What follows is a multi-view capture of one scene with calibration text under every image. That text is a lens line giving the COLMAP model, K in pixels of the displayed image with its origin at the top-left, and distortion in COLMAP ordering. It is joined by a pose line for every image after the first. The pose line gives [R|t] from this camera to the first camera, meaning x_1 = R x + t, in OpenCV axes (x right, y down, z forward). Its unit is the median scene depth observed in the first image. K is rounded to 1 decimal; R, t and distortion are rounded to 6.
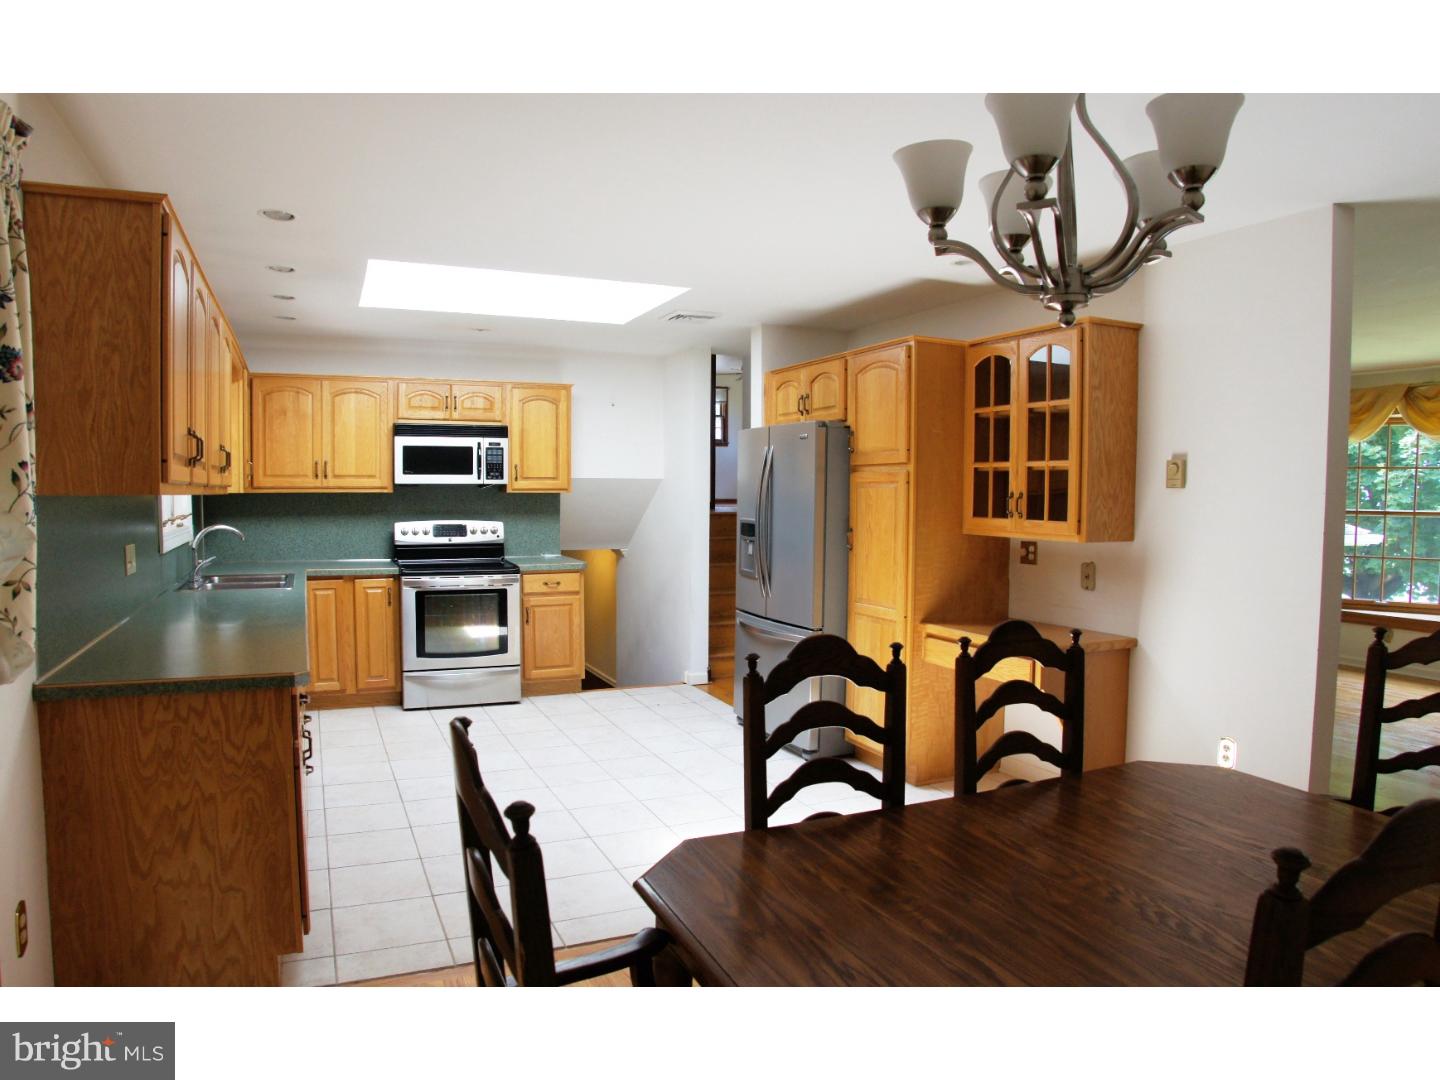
lens RADIAL K [[964.6, 0, 719.3], [0, 964.6, 513.4], [0, 0, 1]] dist [-0.119695, 0.038807]
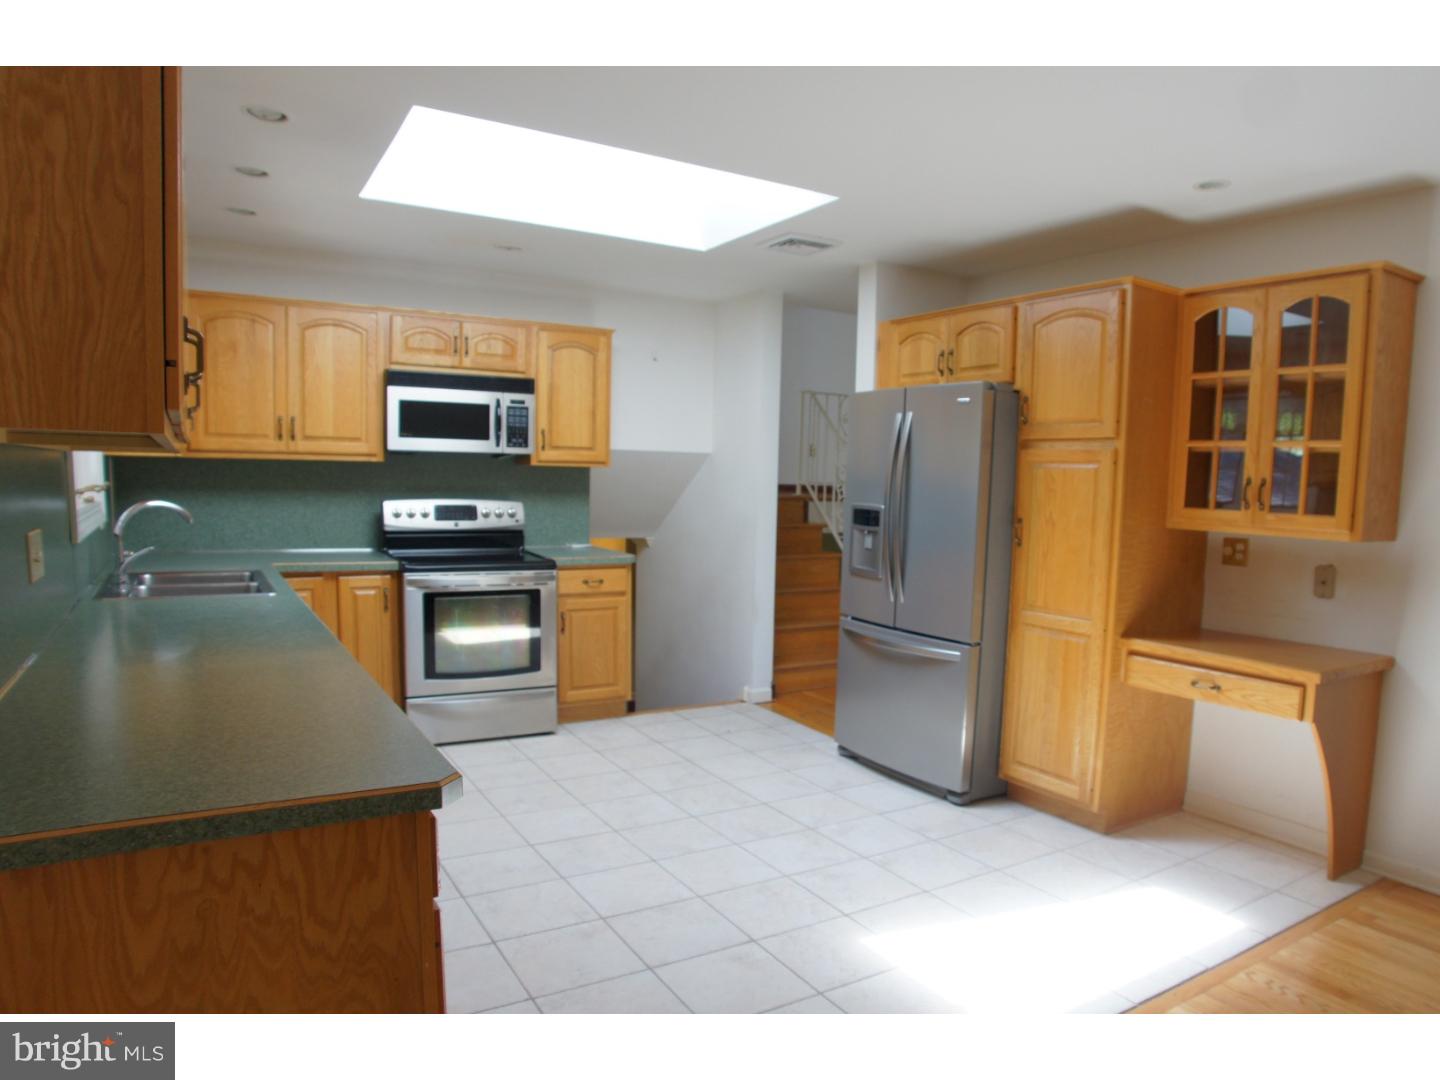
lens RADIAL K [[965.9, 0, 796.1], [0, 965.9, 564.3], [0, 0, 1]] dist [-0.118590, 0.054697]
pose [[0.983456, 0.007116, 0.181006, -0.164754], [-0.019186, 0.997699, 0.065023, 0.004749], [-0.180127, -0.067420, 0.981330, 0.210384]]
